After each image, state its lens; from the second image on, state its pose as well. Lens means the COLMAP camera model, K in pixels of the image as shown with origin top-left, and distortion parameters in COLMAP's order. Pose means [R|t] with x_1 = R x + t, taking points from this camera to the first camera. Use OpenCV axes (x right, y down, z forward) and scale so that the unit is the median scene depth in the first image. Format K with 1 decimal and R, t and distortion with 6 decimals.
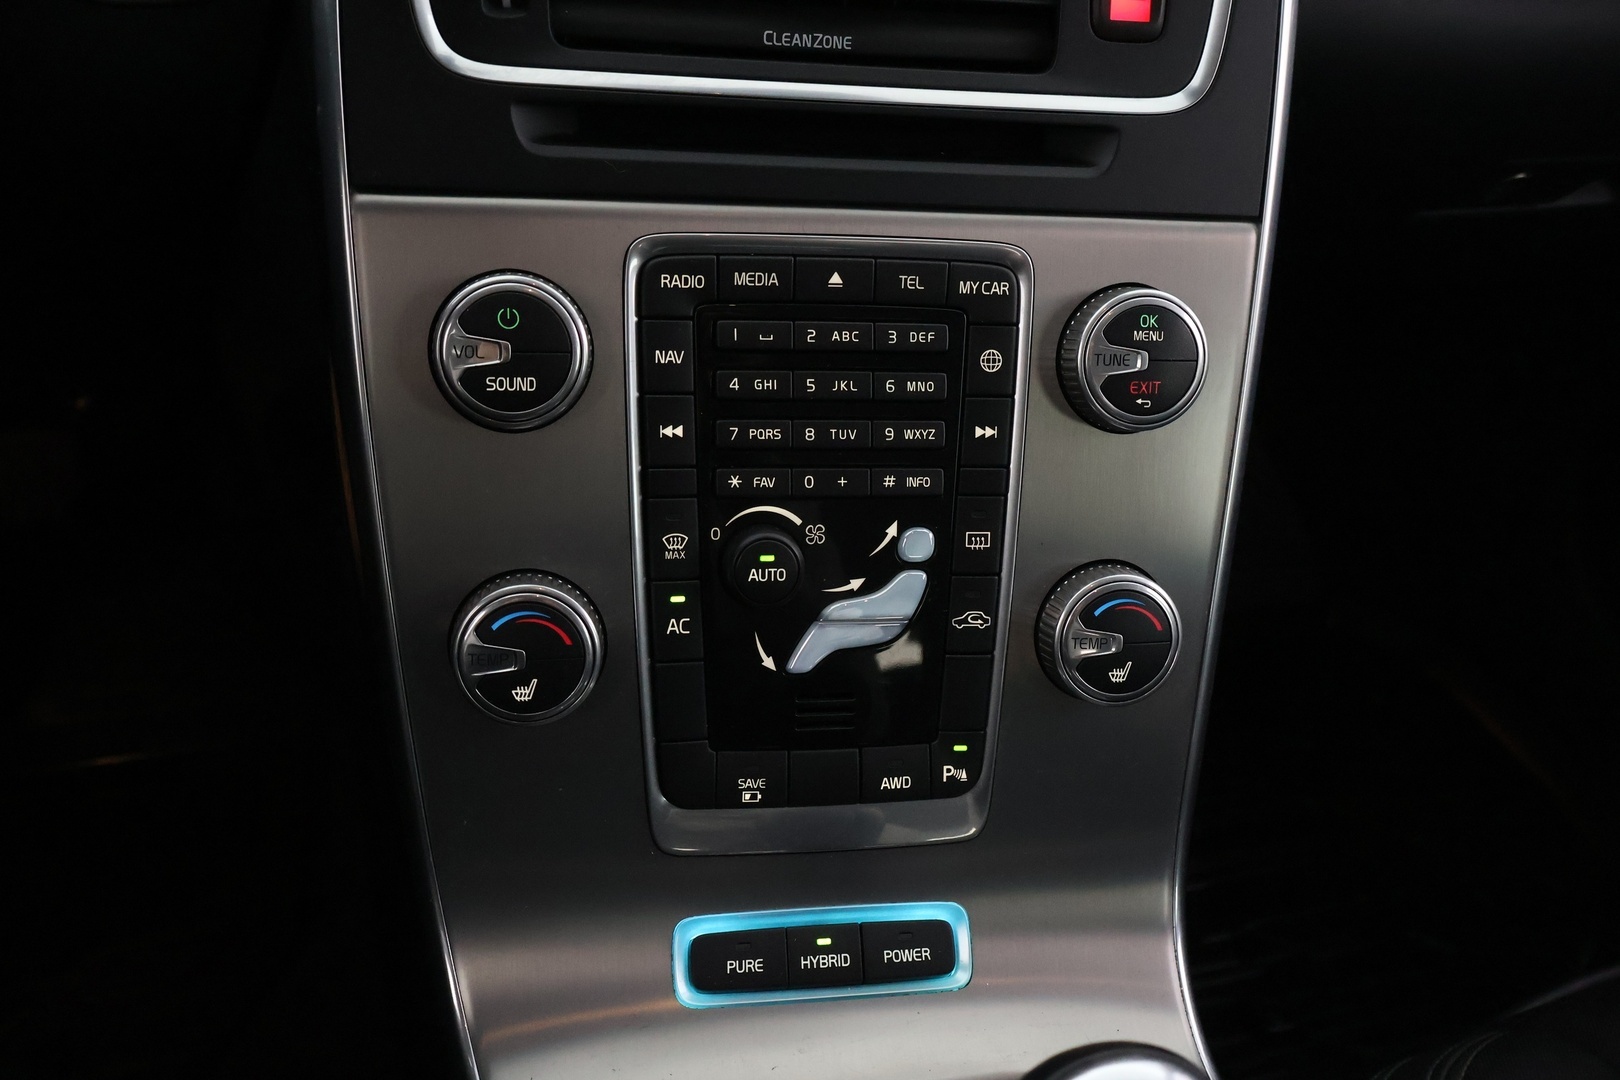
lens RADIAL K [[1315.1, 0, 810.0], [0, 1315.1, 540.0], [0, 0, 1]] dist [0.005966, 0.002519]
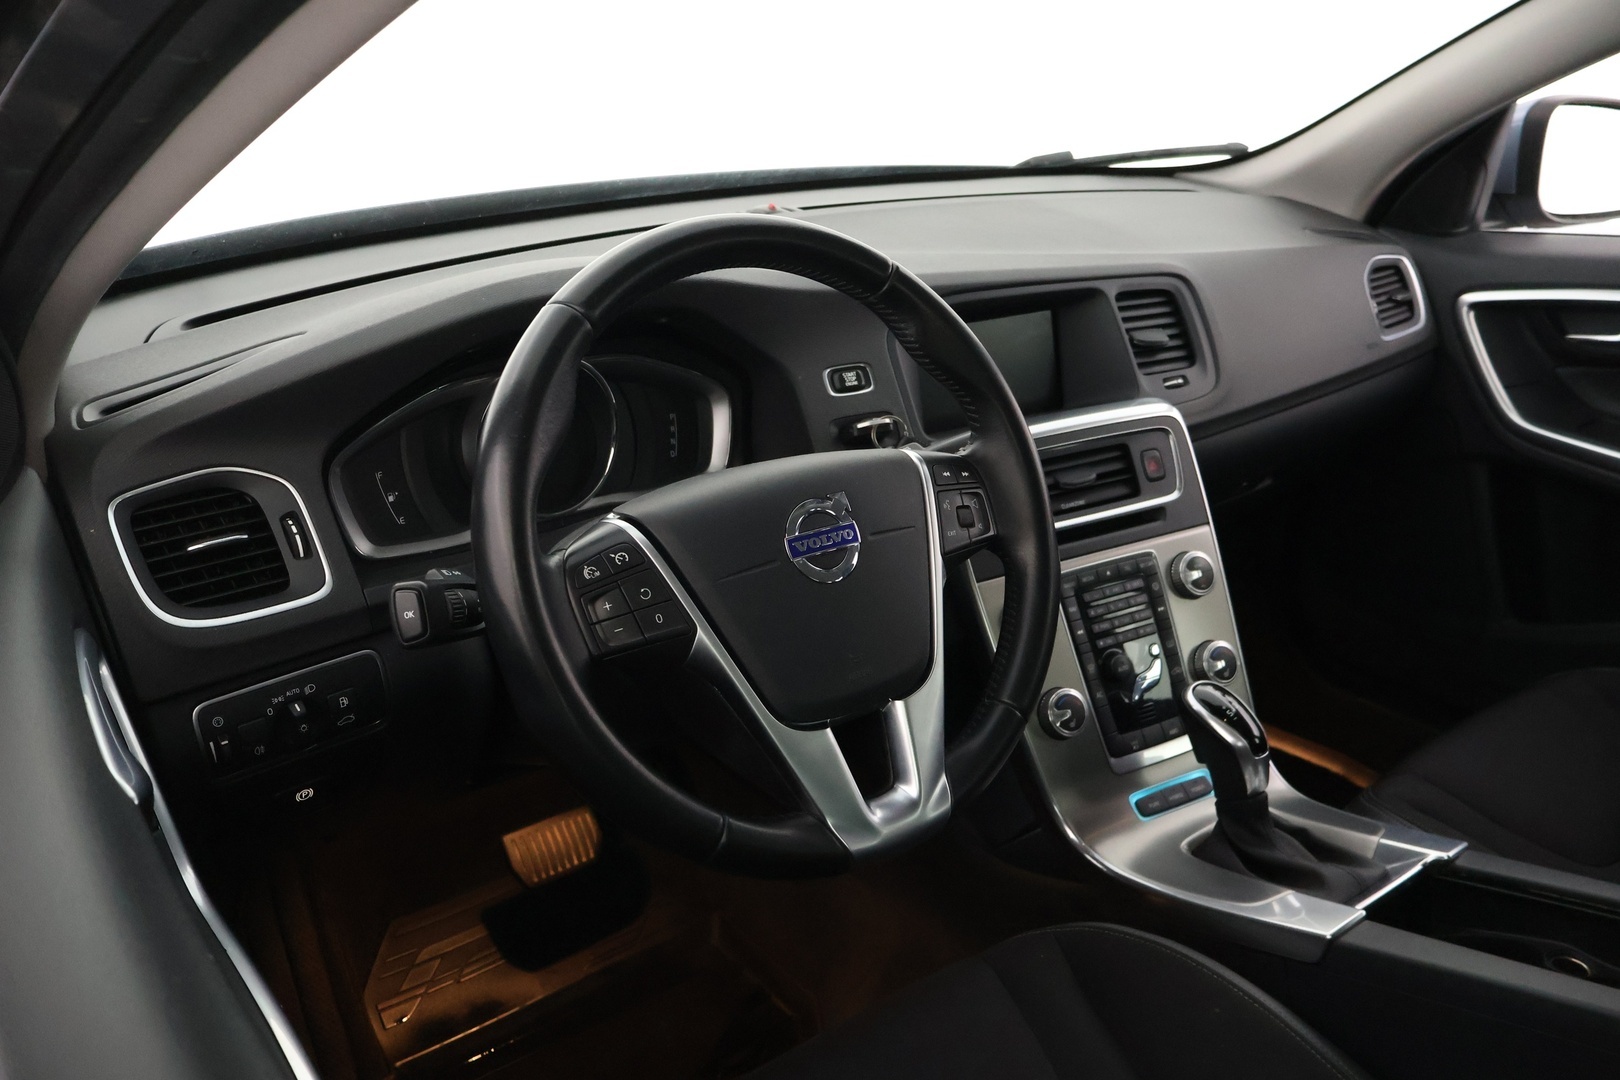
lens RADIAL K [[1315.1, 0, 810.0], [0, 1315.1, 540.0], [0, 0, 1]] dist [0.005966, 0.002519]
pose [[0.929356, -0.235409, 0.284393, -1.496262], [0.300213, 0.930232, -0.211046, 0.173473], [-0.214869, 0.281516, 0.935190, -1.769987]]
